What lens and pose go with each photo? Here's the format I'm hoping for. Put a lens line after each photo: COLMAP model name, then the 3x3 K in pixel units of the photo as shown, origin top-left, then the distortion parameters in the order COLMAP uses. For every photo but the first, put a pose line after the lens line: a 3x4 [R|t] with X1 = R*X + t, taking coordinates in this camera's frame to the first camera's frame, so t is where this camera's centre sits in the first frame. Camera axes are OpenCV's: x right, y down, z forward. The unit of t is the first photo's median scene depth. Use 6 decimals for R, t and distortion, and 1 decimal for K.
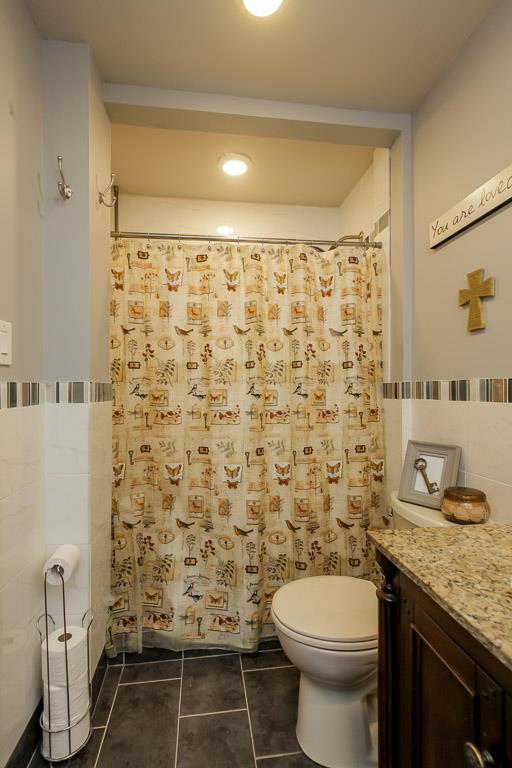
lens RADIAL K [[361.2, 0, 256.0], [0, 361.2, 384.0], [0, 0, 1]] dist [-0.000861, 0.000141]
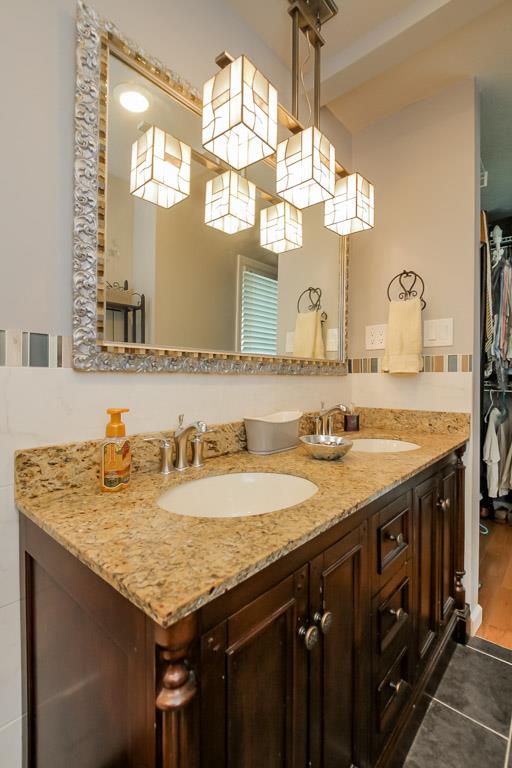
lens RADIAL K [[361.2, 0, 256.0], [0, 361.2, 384.0], [0, 0, 1]] dist [-0.000861, 0.000141]
pose [[-0.649608, -0.005211, 0.760251, -0.164444], [-0.007765, 0.999970, 0.000220, 0.135099], [-0.760230, -0.005760, -0.649629, 1.550437]]
